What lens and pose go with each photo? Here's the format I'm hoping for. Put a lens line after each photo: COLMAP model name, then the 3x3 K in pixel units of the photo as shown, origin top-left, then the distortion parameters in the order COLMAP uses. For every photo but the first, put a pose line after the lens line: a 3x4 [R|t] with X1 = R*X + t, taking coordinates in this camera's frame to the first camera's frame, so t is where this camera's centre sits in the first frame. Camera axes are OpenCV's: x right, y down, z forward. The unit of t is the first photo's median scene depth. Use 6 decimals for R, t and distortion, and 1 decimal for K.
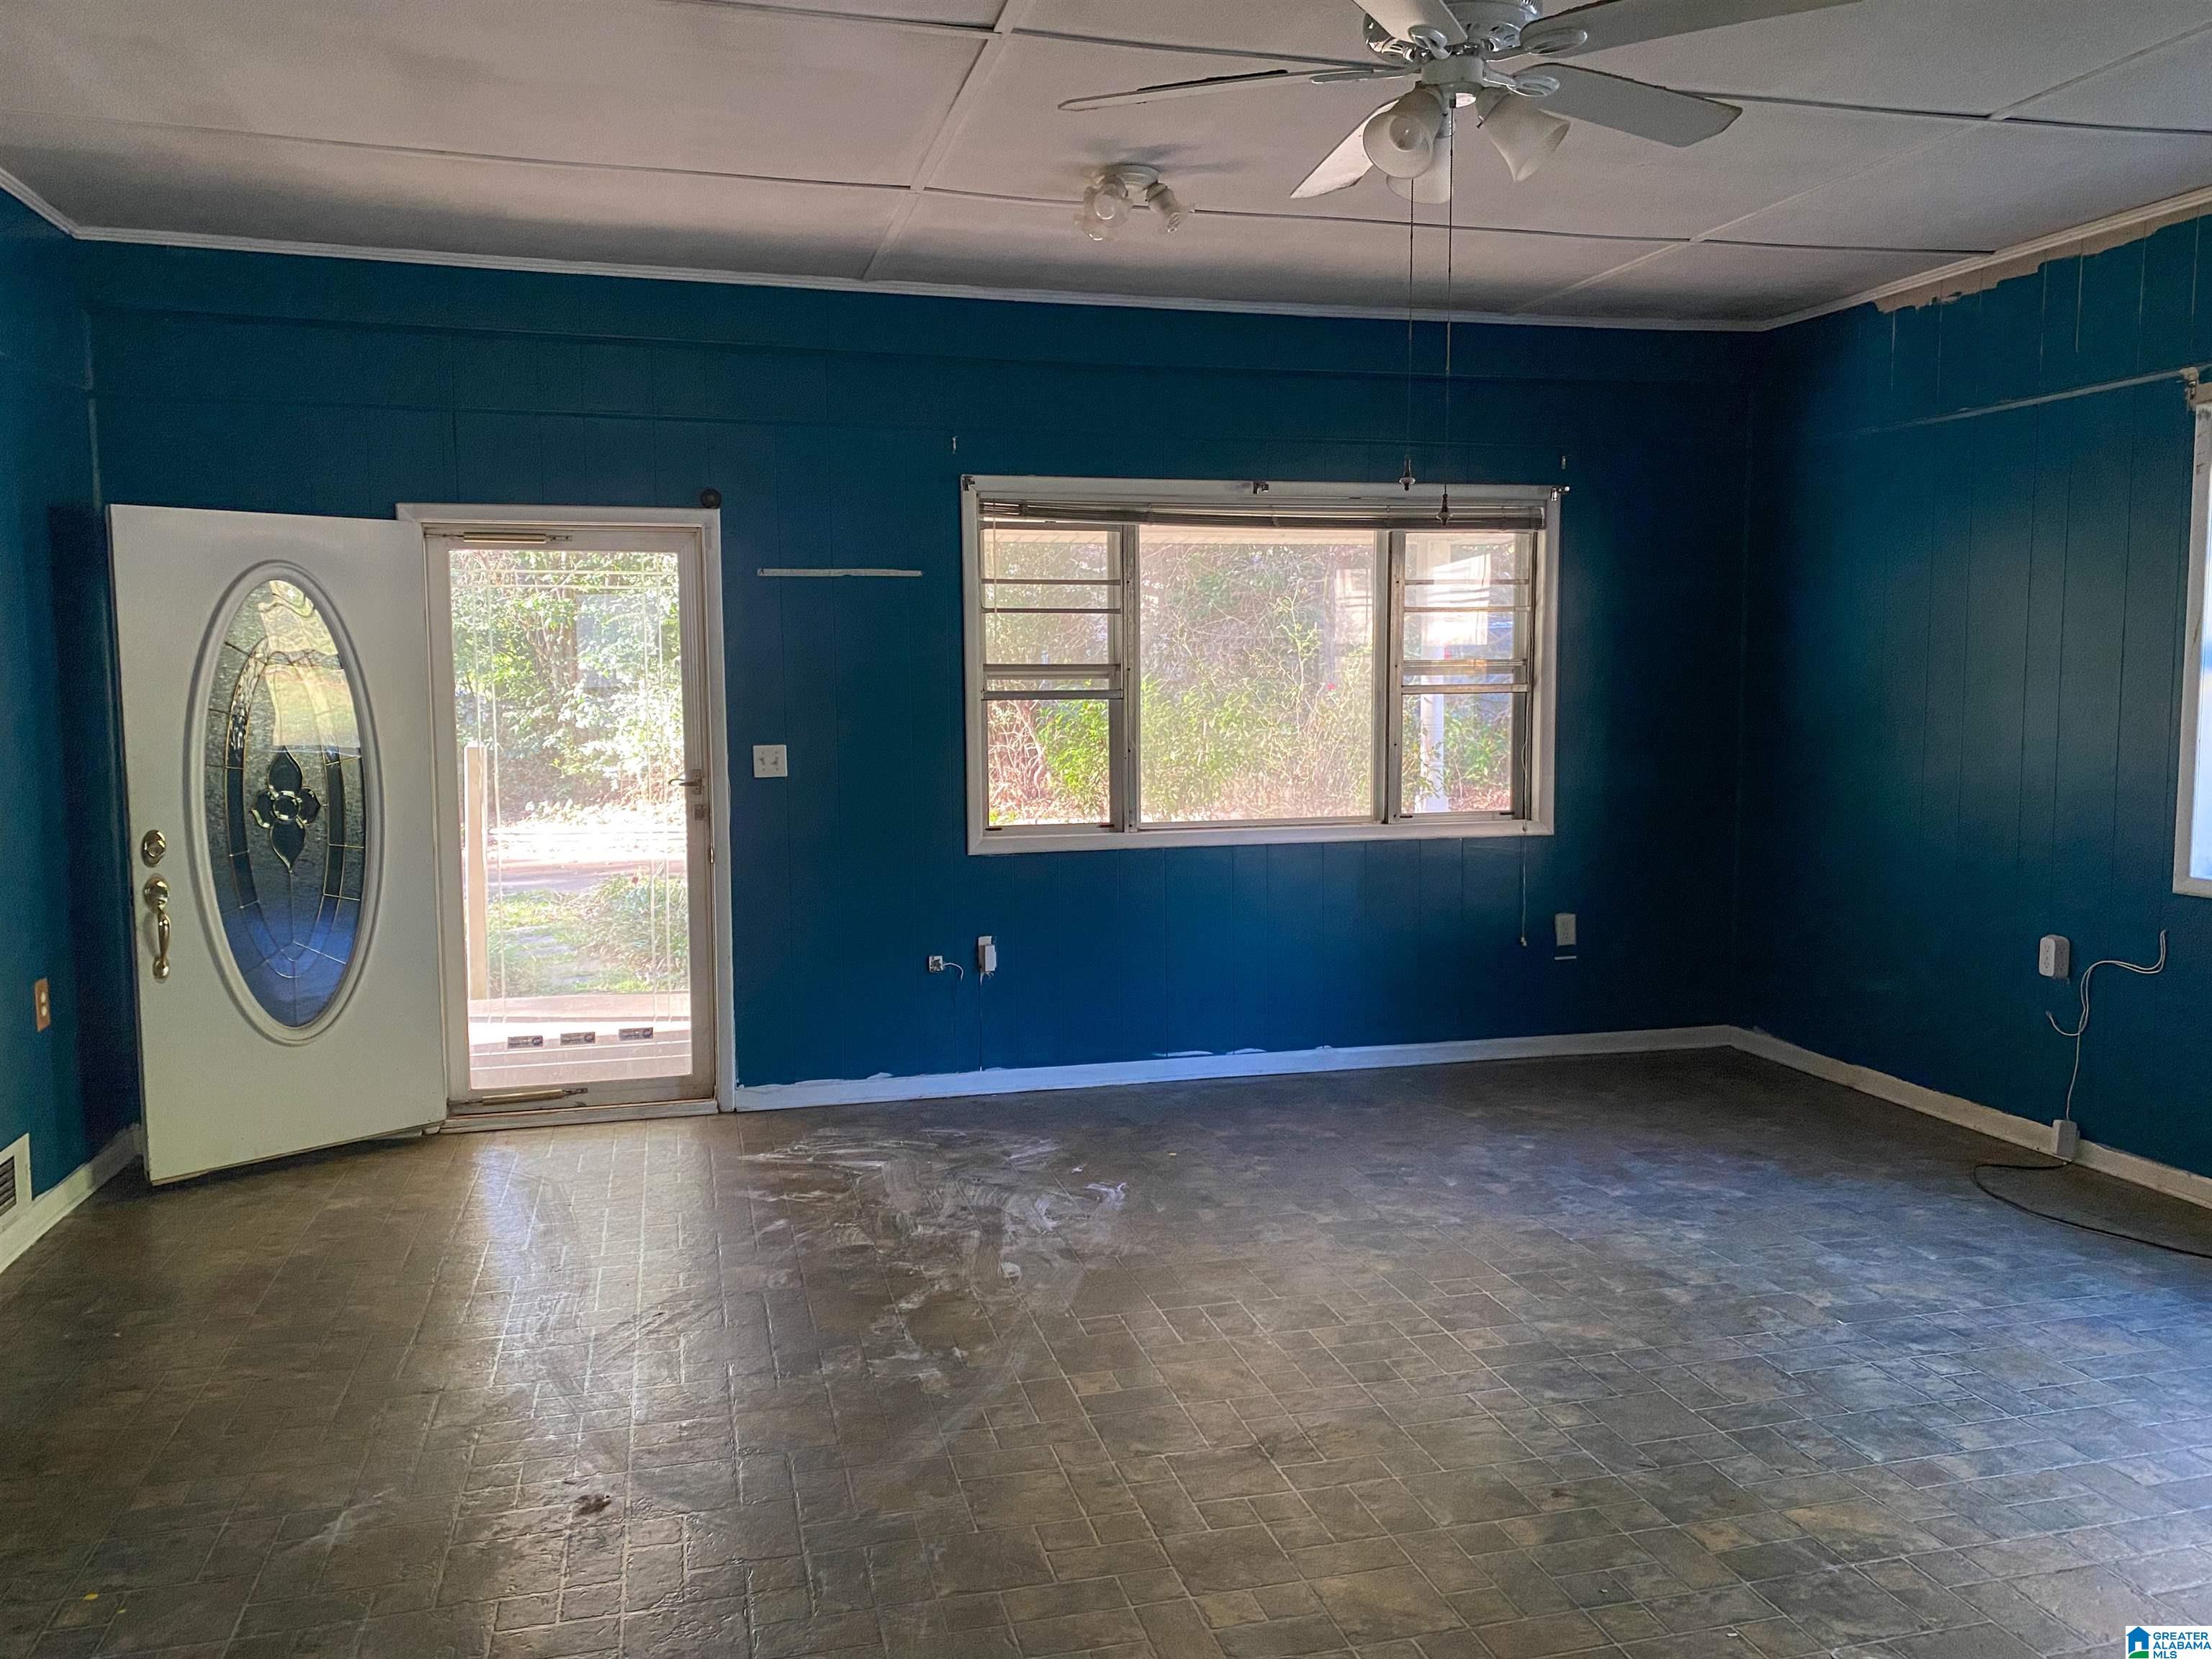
lens RADIAL K [[1667.0, 0, 1101.4], [0, 1667.0, 827.6], [0, 0, 1]] dist [0.011871, 0.001581]
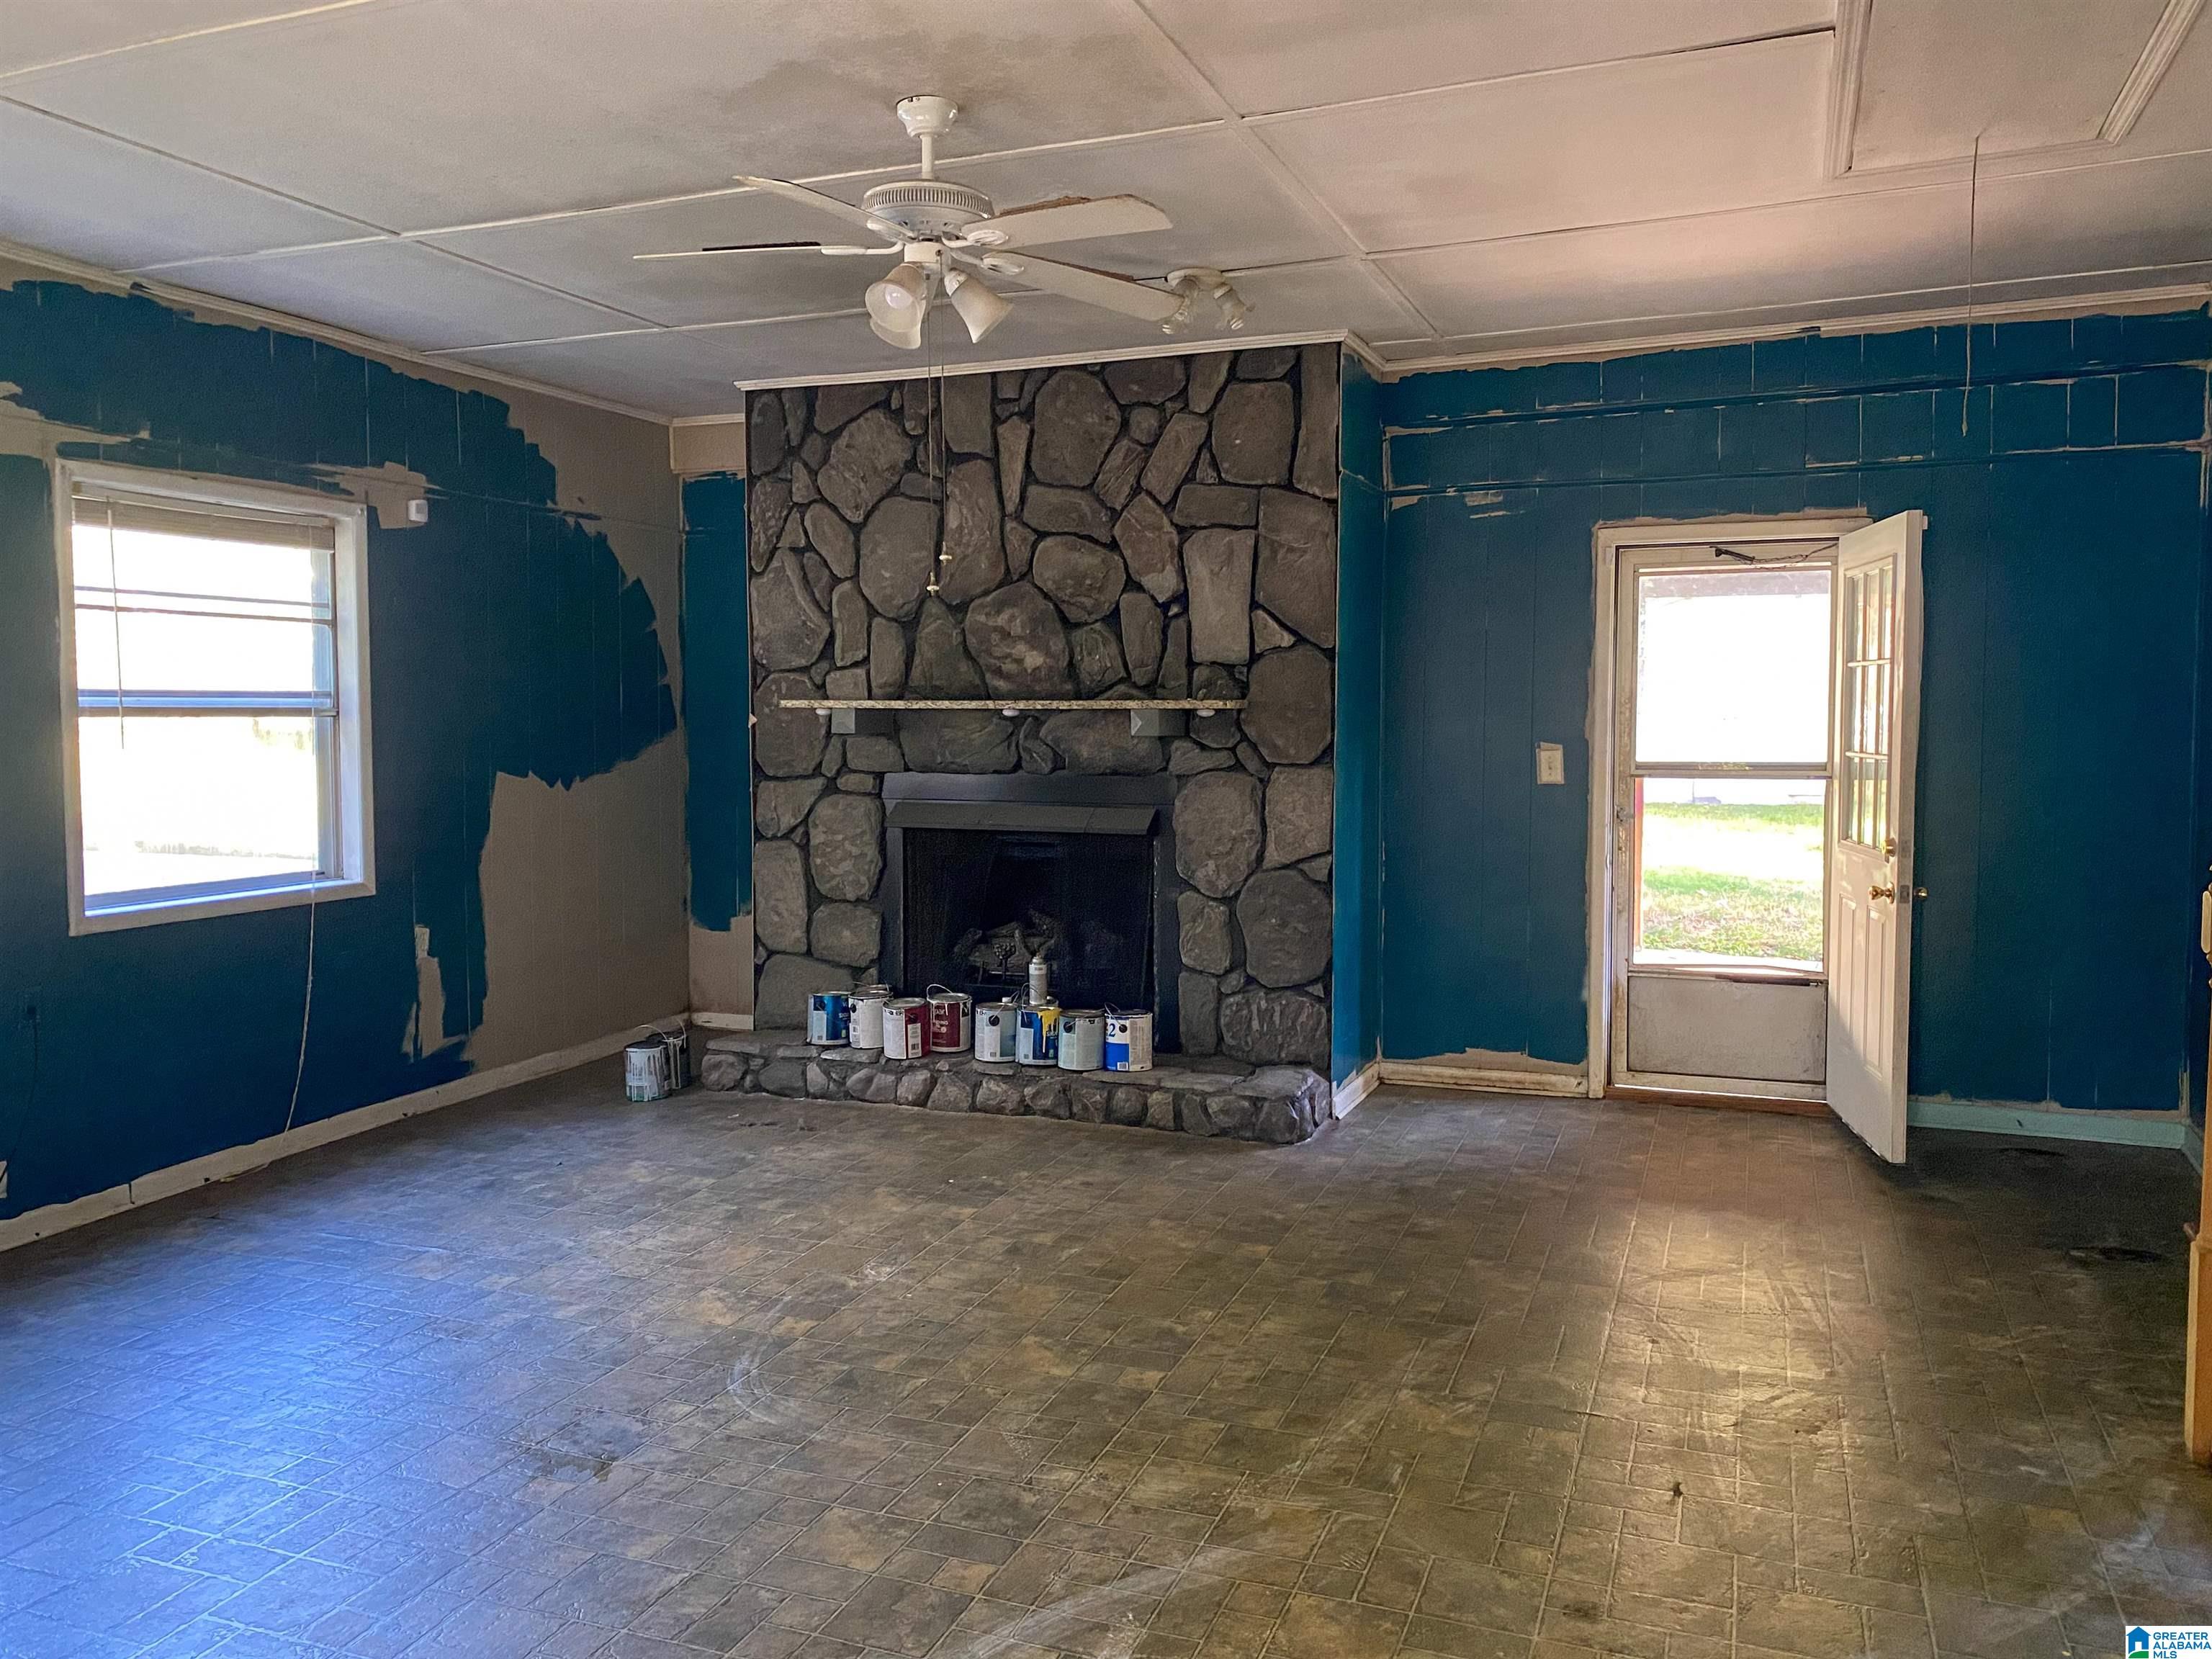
lens RADIAL K [[1667.0, 0, 1099.0], [0, 1667.0, 825.4], [0, 0, 1]] dist [0.011871, 0.001581]
pose [[-0.806494, -0.034813, 0.590217, -0.605752], [0.069452, 0.985775, 0.153047, -0.174159], [-0.587150, 0.164423, -0.792604, 1.775796]]
